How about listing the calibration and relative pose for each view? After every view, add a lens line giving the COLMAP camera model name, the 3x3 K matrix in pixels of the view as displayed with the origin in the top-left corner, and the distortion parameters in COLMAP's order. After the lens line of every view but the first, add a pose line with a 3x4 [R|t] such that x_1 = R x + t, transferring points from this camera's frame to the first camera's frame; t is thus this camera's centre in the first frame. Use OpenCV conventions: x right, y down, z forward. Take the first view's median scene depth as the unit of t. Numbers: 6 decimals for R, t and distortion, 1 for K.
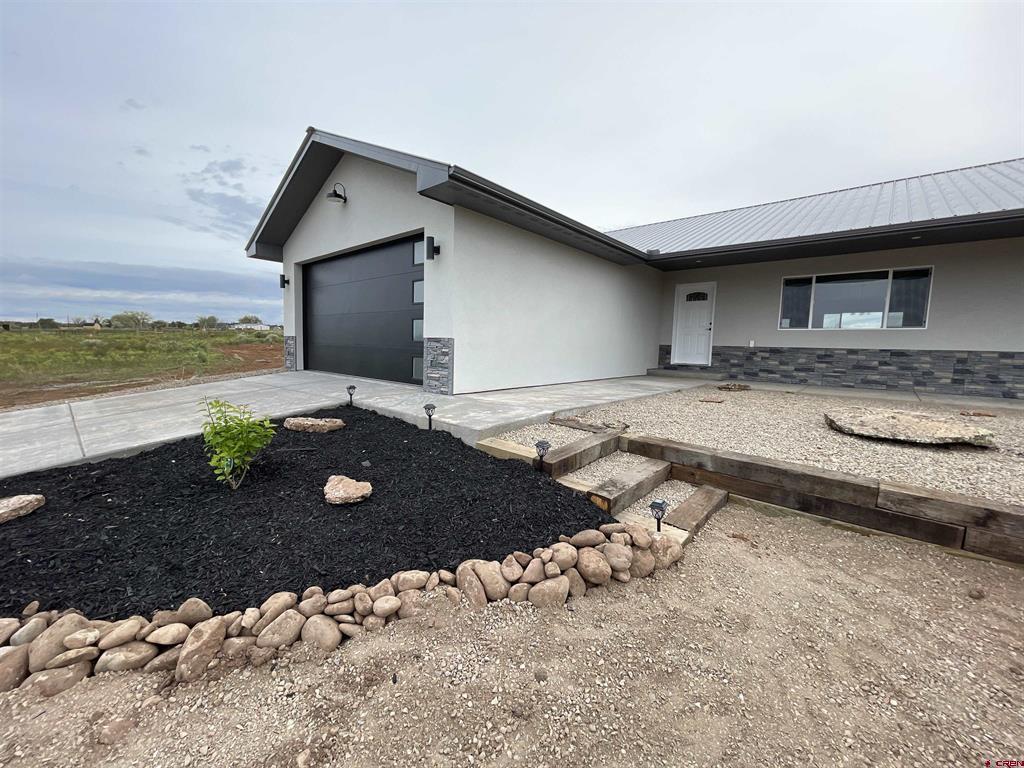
lens RADIAL K [[409.4, 0, 512.0], [0, 409.4, 384.0], [0, 0, 1]] dist [-0.008885, 0.005863]
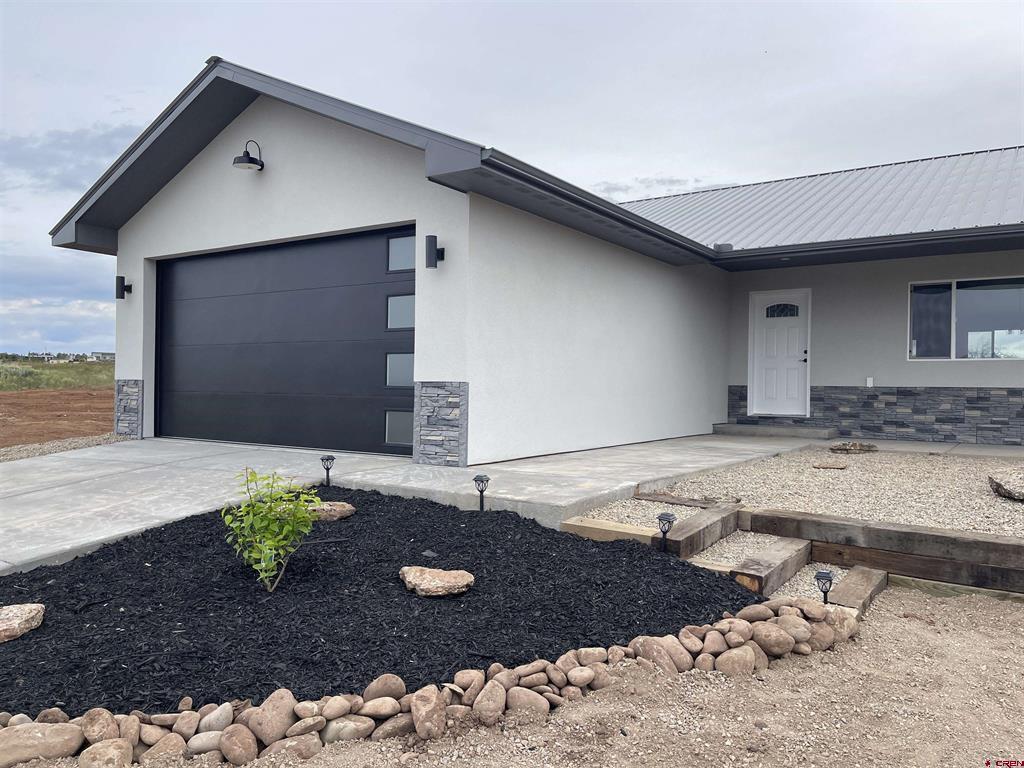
lens RADIAL K [[771.6, 0, 512.0], [0, 771.6, 384.0], [0, 0, 1]] dist [0.056345, -0.052101]
pose [[0.992218, -0.013496, 0.123780, -0.314890], [0.025420, 0.995127, -0.095265, 0.020173], [-0.121891, 0.097670, 0.987726, -0.374075]]
